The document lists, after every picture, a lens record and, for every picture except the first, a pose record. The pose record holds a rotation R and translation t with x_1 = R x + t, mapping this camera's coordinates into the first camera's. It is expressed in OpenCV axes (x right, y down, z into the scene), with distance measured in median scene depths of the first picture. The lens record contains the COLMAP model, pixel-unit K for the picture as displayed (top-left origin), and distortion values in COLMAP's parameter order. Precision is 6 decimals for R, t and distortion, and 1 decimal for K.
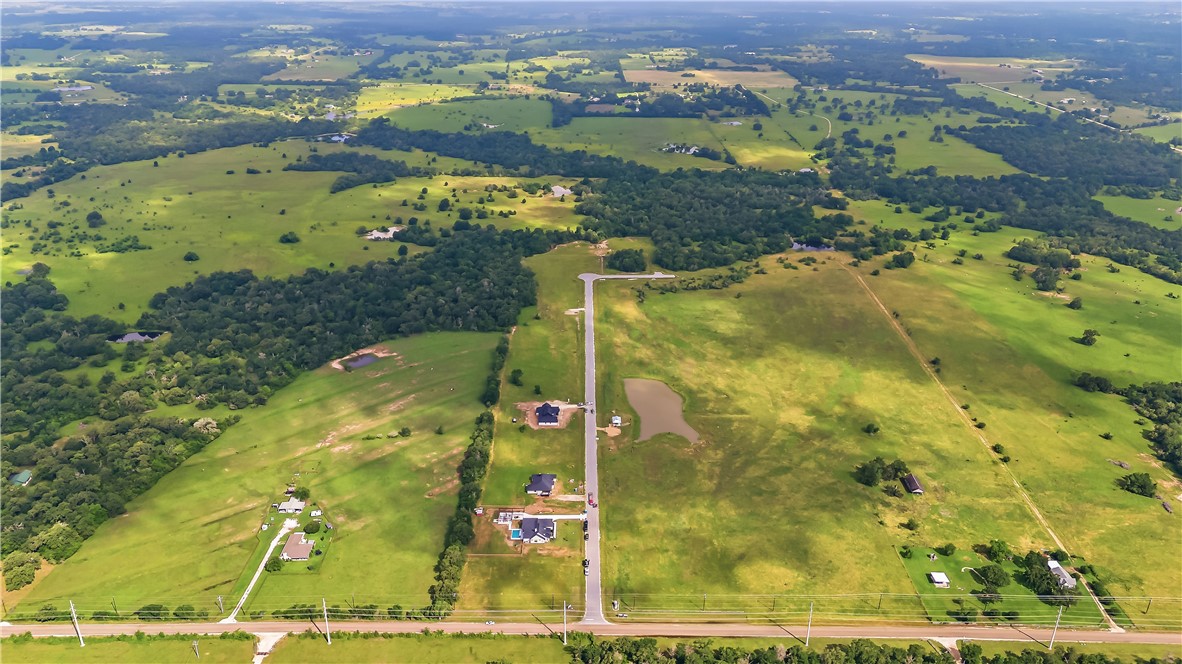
lens RADIAL K [[853.3, 0, 591.0], [0, 853.3, 332.0], [0, 0, 1]] dist [0.106542, -0.137077]
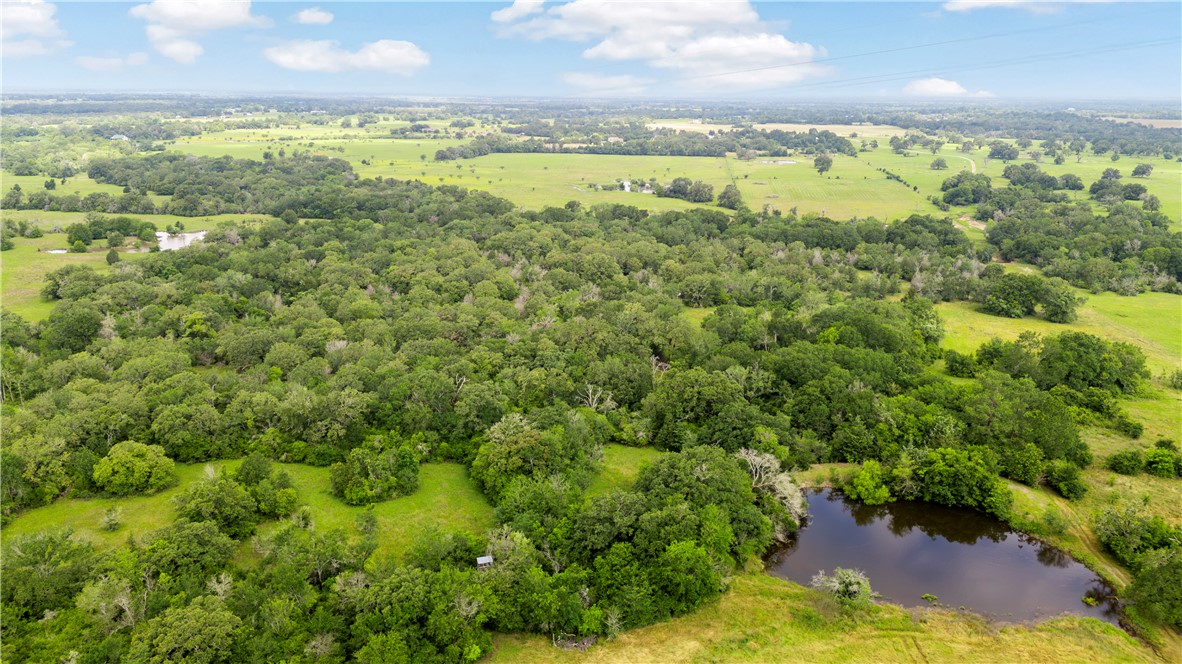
lens RADIAL K [[855.0, 0, 591.0], [0, 855.0, 332.0], [0, 0, 1]] dist [0.037880, -0.002214]
pose [[0.990529, 0.037376, -0.132117, 0.182139], [-0.054298, 0.990428, -0.126900, -0.095370], [0.126110, 0.132872, 0.983078, 0.705766]]
